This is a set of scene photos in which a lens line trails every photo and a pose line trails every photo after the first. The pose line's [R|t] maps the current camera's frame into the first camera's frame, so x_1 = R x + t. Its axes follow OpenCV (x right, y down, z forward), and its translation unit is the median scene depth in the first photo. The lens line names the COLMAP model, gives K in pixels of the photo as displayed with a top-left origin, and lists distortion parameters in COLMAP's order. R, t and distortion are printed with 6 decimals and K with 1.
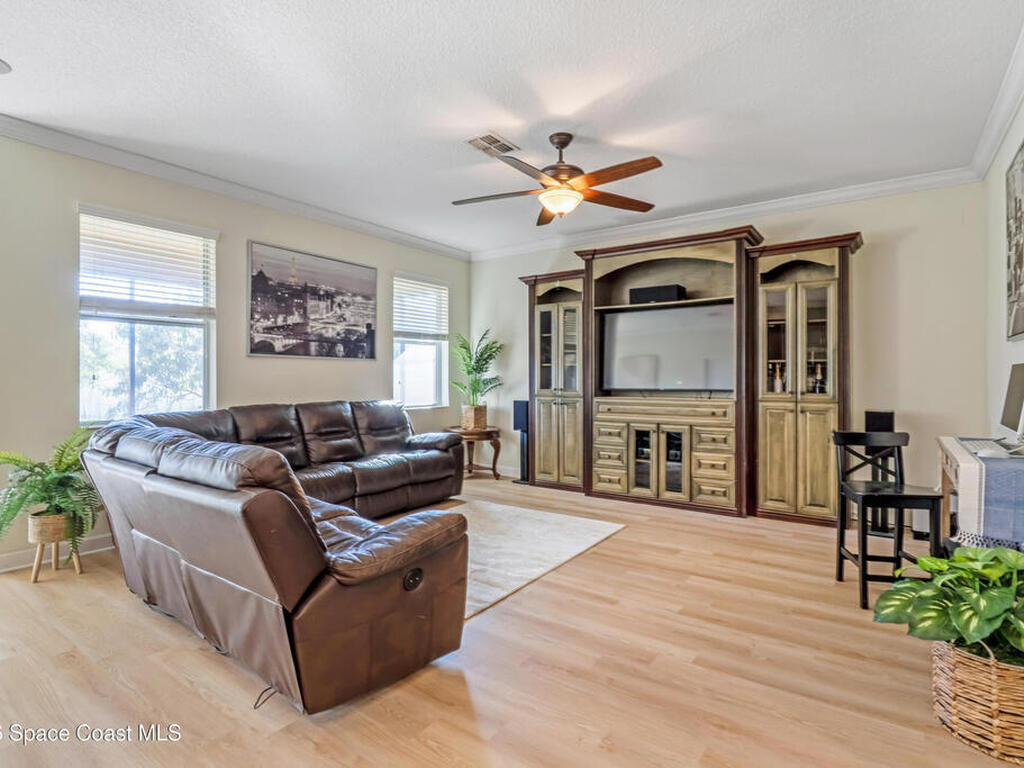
lens RADIAL K [[535.9, 0, 513.6], [0, 535.9, 371.5], [0, 0, 1]] dist [-0.000896, -0.000766]
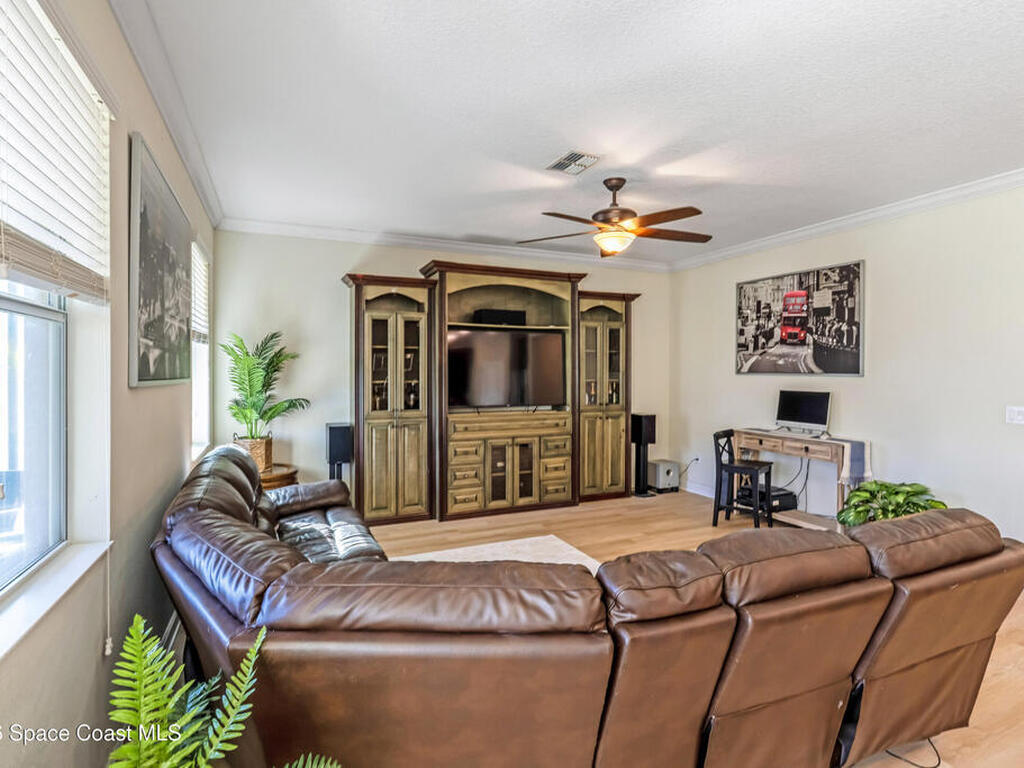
lens RADIAL K [[535.9, 0, 513.6], [0, 535.9, 371.5], [0, 0, 1]] dist [-0.000896, -0.000766]
pose [[0.508694, -0.003607, 0.860940, -0.655239], [-0.012623, 0.999852, 0.011648, -0.048838], [-0.860855, -0.016793, 0.508573, 0.442595]]
